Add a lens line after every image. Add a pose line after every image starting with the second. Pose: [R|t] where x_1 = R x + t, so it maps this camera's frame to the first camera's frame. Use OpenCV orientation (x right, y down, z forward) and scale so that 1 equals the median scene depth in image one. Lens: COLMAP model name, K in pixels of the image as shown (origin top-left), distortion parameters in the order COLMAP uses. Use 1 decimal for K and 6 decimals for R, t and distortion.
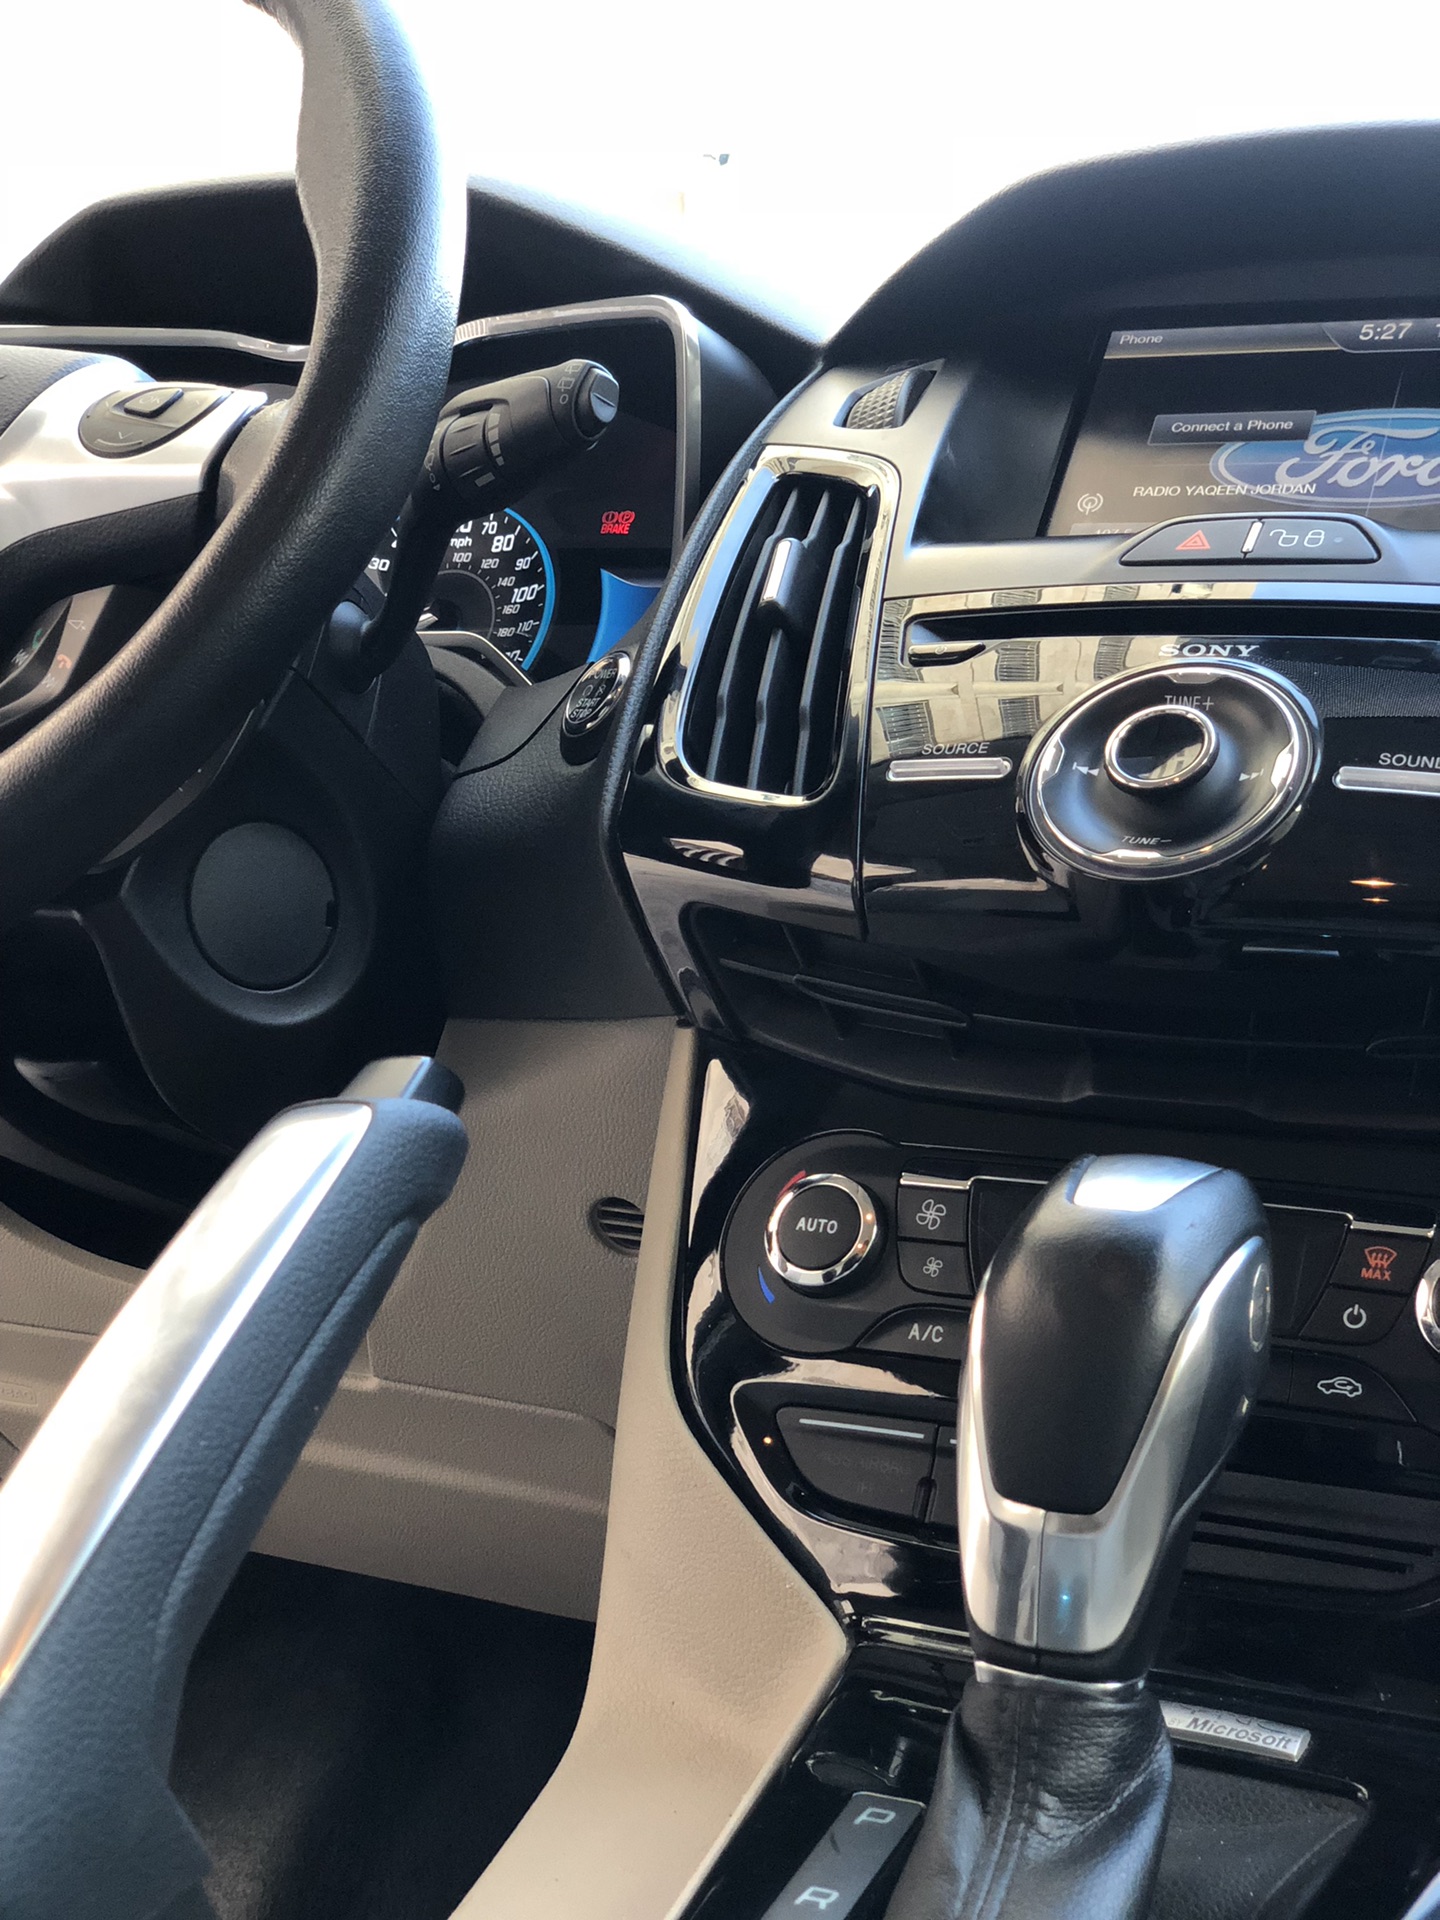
lens RADIAL K [[2892.3, 0, 712.8], [0, 2892.3, 962.3], [0, 0, 1]] dist [0.041199, 0.000000]
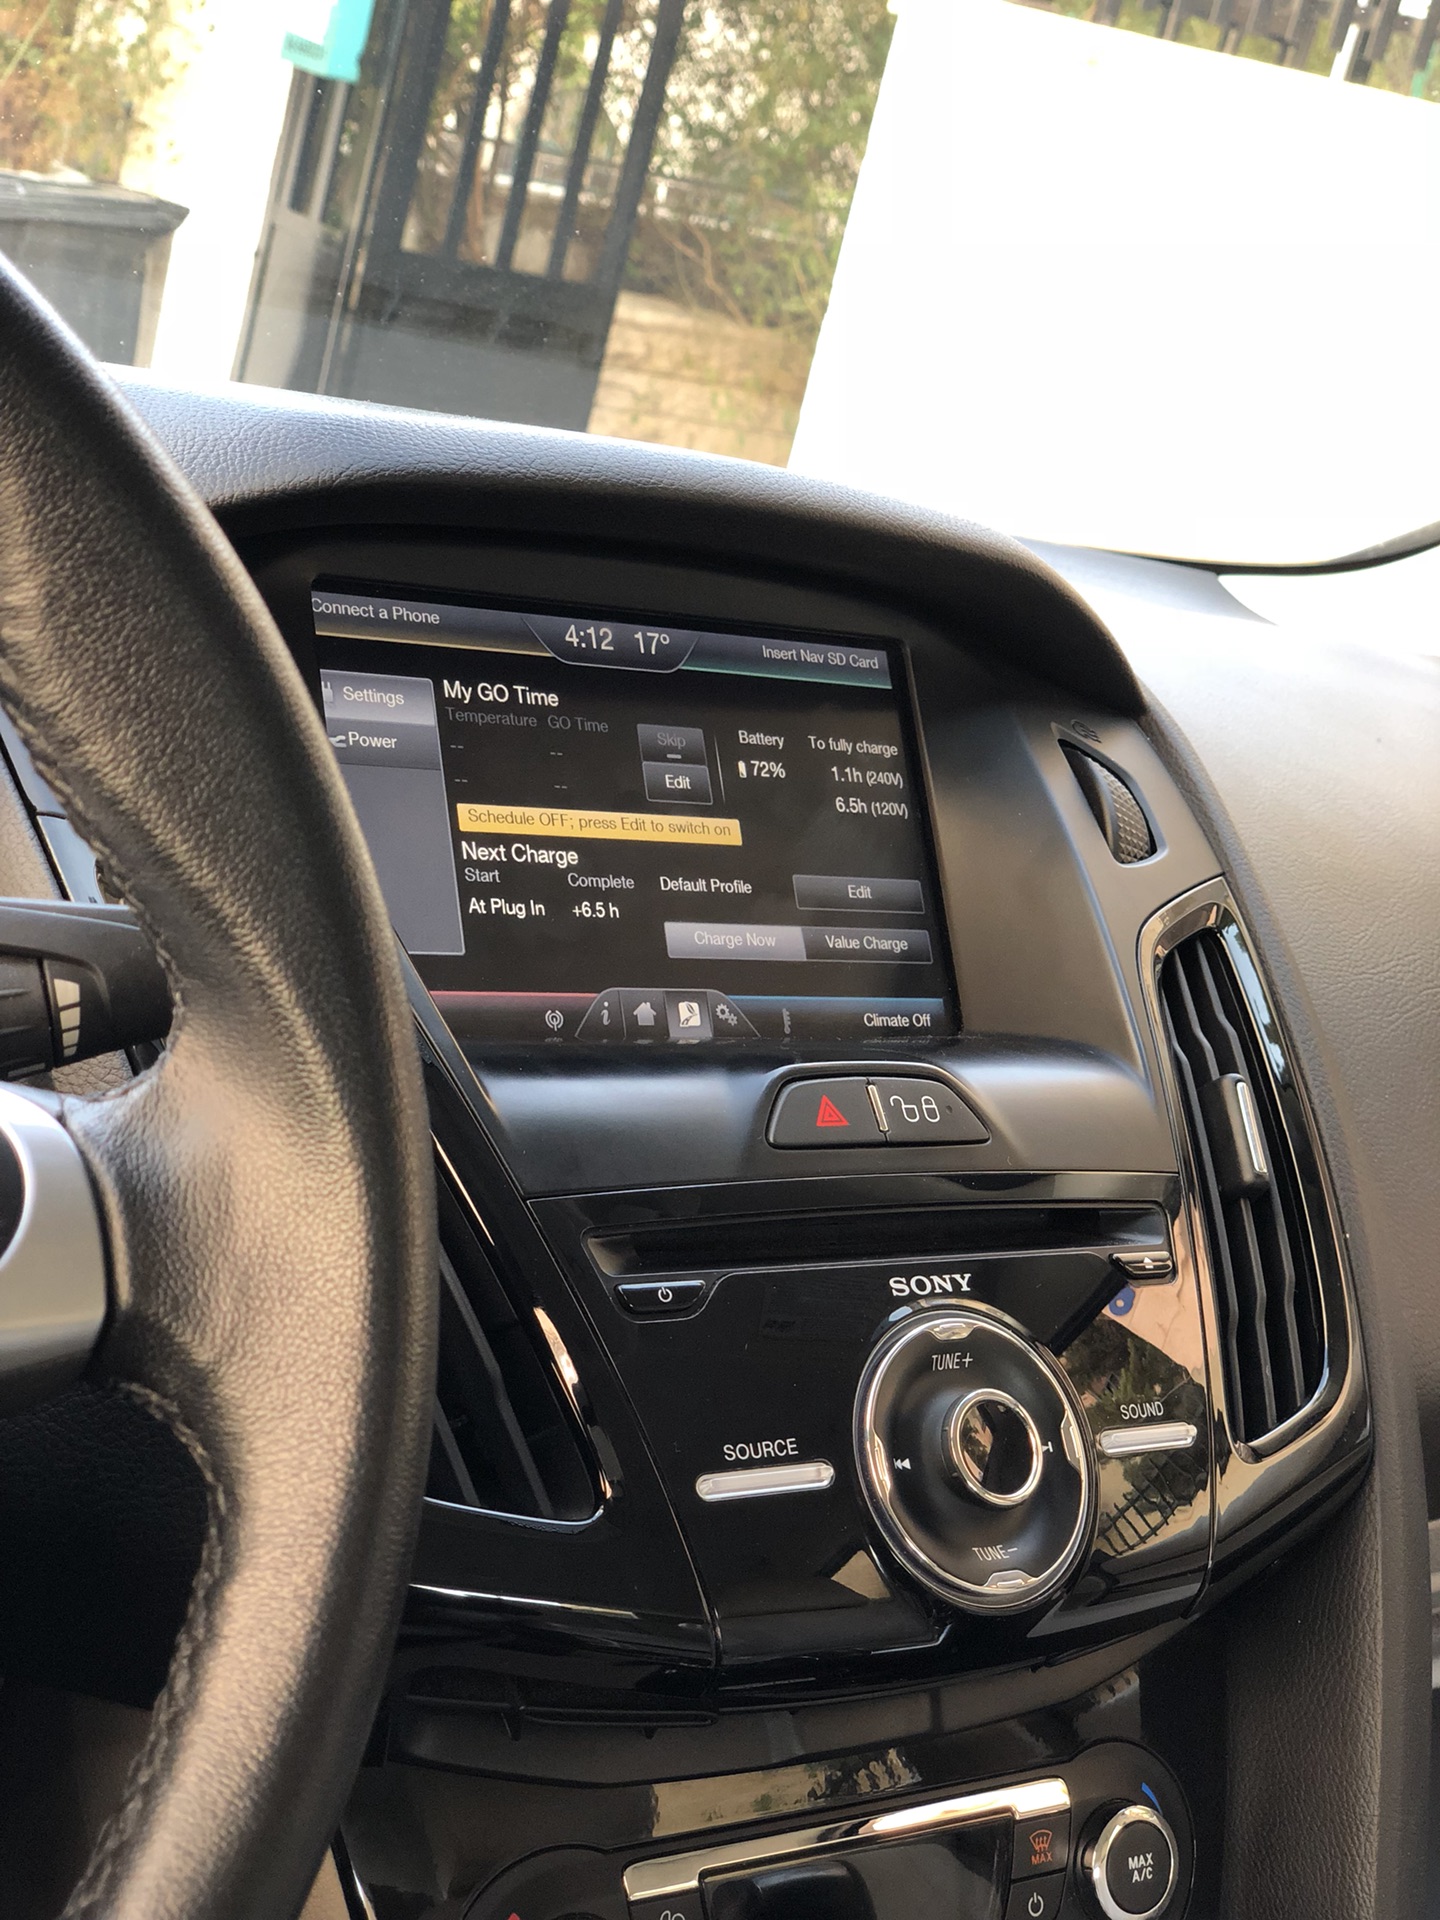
lens RADIAL K [[2892.3, 0, 721.4], [0, 2892.3, 967.3], [0, 0, 1]] dist [0.041199, 0.000000]
pose [[0.462541, -0.178202, 0.868504, -0.554992], [-0.148886, 0.950069, 0.274231, -0.382172], [-0.874007, -0.256152, 0.412914, 0.589993]]
